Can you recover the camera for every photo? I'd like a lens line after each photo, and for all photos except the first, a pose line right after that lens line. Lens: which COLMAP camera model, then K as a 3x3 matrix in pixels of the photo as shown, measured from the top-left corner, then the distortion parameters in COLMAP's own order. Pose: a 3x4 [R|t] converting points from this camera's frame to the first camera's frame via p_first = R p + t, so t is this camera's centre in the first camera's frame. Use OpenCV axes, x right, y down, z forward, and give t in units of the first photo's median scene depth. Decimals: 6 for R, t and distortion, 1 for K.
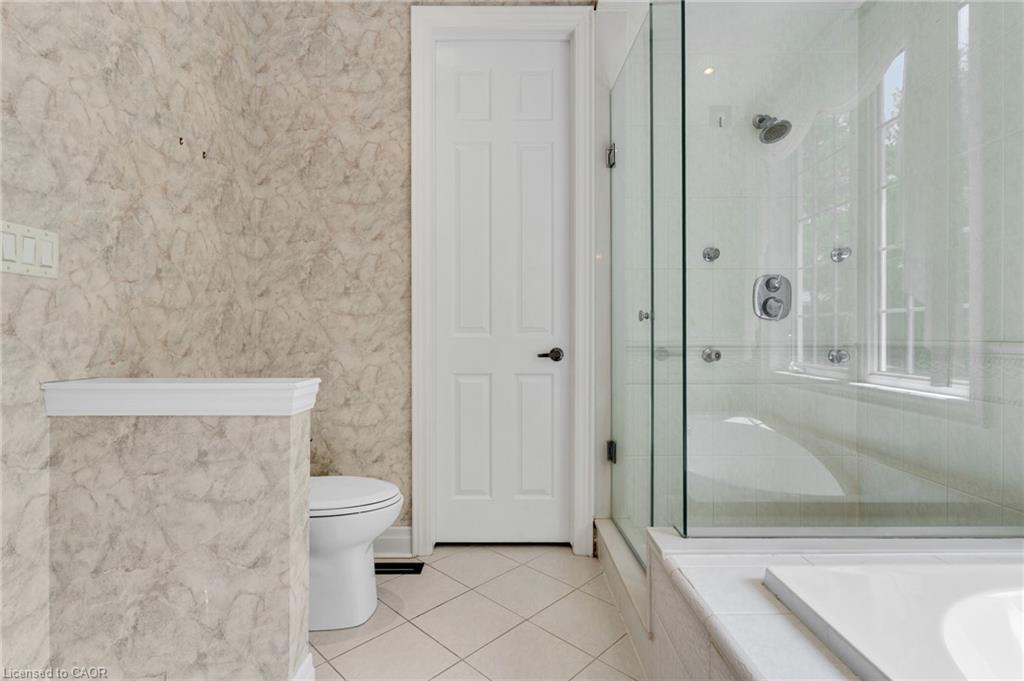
lens RADIAL K [[490.2, 0, 510.2], [0, 490.2, 339.8], [0, 0, 1]] dist [0.001366, -0.000105]
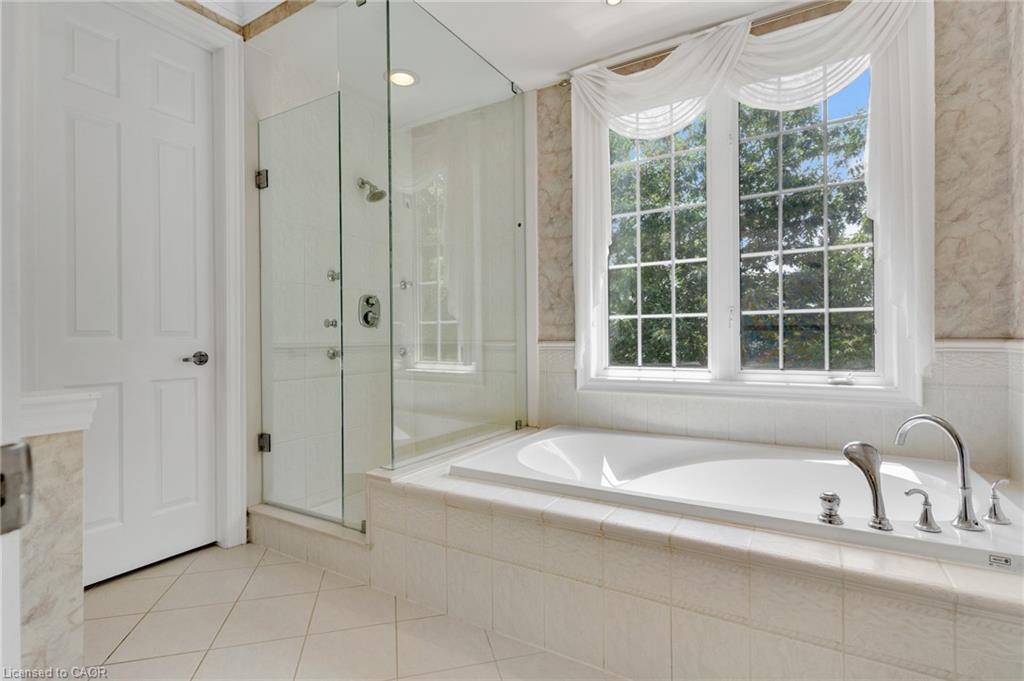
lens RADIAL K [[490.2, 0, 518.9], [0, 490.2, 339.4], [0, 0, 1]] dist [0.001366, -0.000105]
pose [[0.508224, -0.005965, 0.861204, -0.465750], [0.013762, 0.999905, -0.001196, 0.001481], [-0.861115, 0.012459, 0.508258, -0.076042]]
